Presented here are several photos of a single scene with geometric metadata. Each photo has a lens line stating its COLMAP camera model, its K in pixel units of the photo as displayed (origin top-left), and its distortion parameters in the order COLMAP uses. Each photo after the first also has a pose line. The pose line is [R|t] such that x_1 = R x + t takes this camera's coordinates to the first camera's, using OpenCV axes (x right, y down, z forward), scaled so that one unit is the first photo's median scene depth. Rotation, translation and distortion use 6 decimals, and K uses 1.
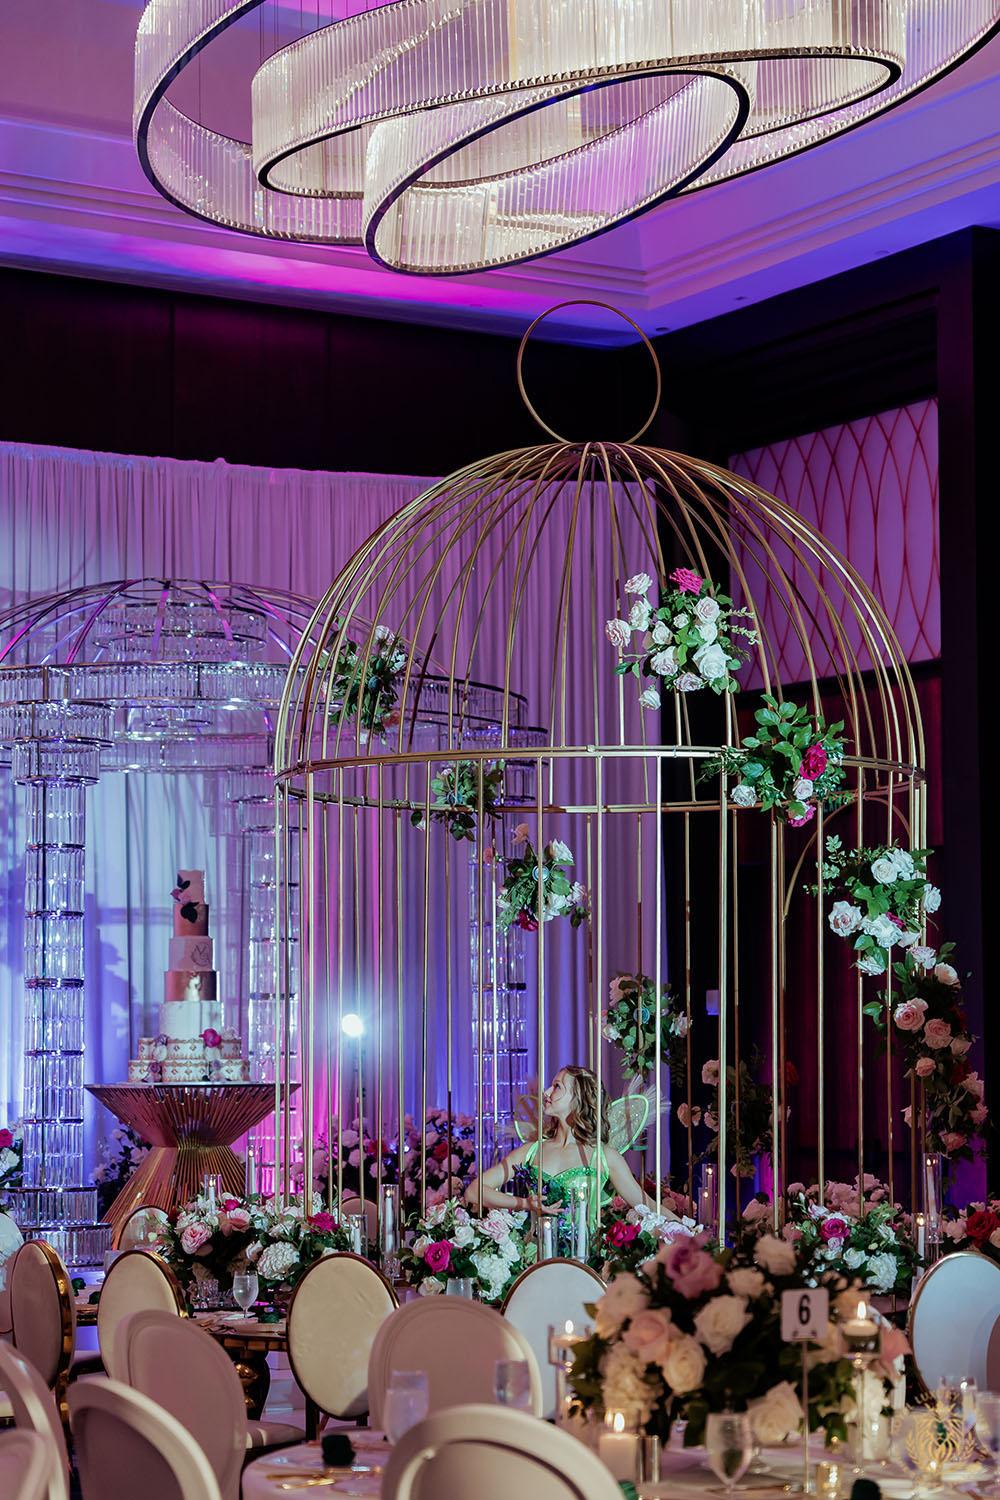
lens RADIAL K [[3195.7, 0, 494.7], [0, 3195.7, 803.4], [0, 0, 1]] dist [0.139476, 0.000000]
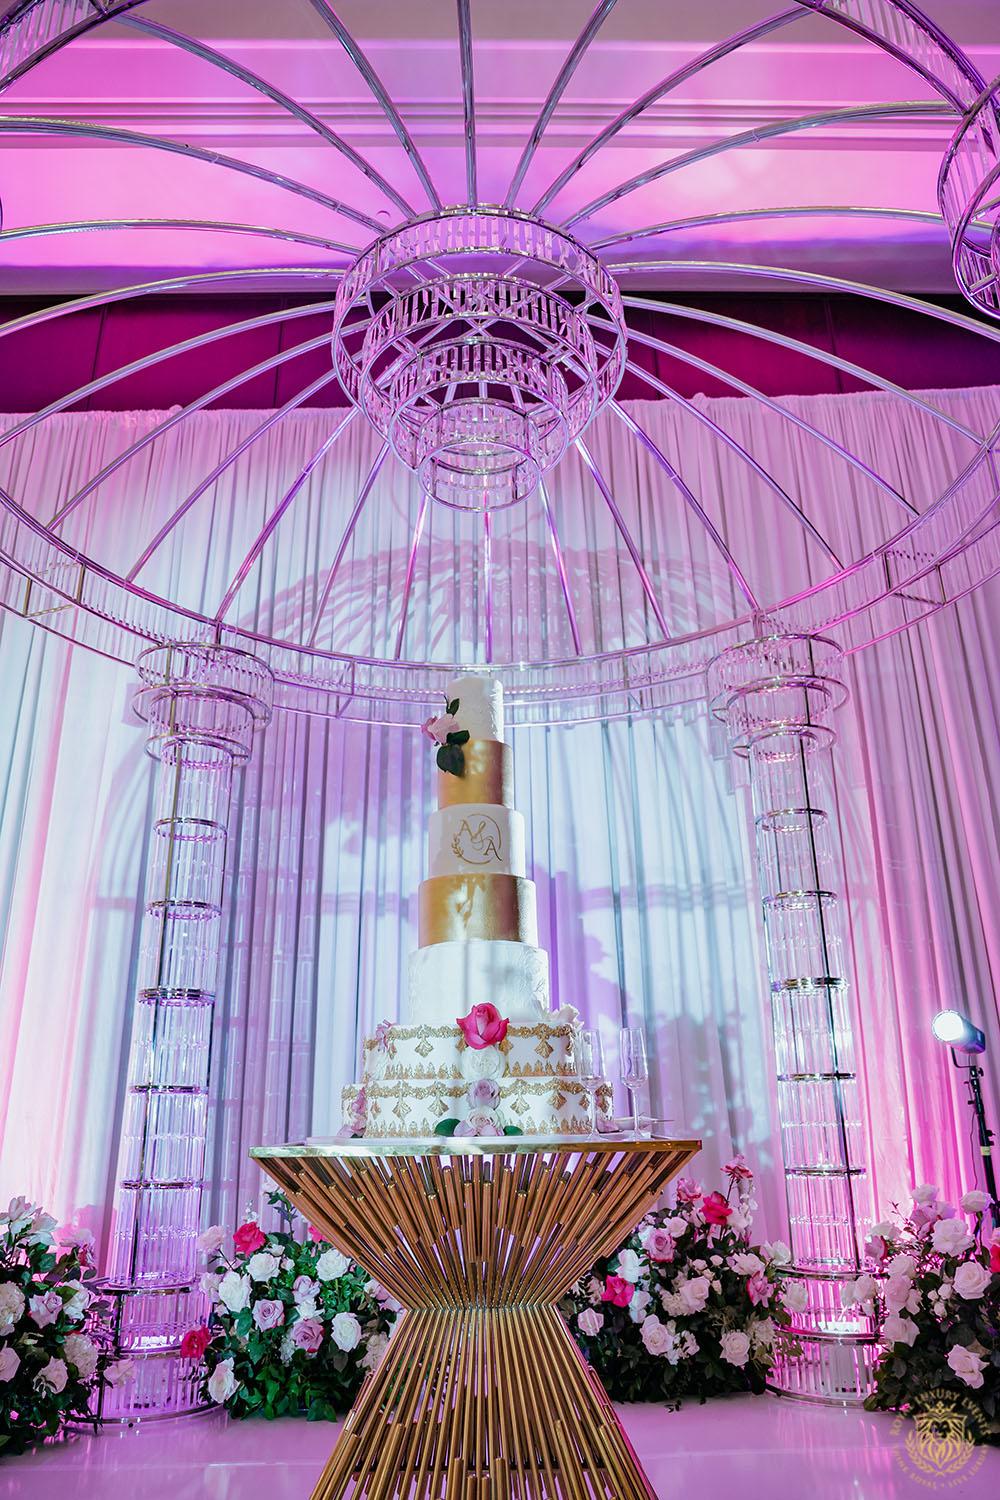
lens RADIAL K [[1040.4, 0, 513.8], [0, 1040.4, 770.8], [0, 0, 1]] dist [-0.045447, 0.029209]
pose [[0.869053, -0.173699, -0.463223, -0.022895], [0.061850, 0.967137, -0.246619, 0.096942], [0.490838, 0.185675, 0.851236, 1.143933]]
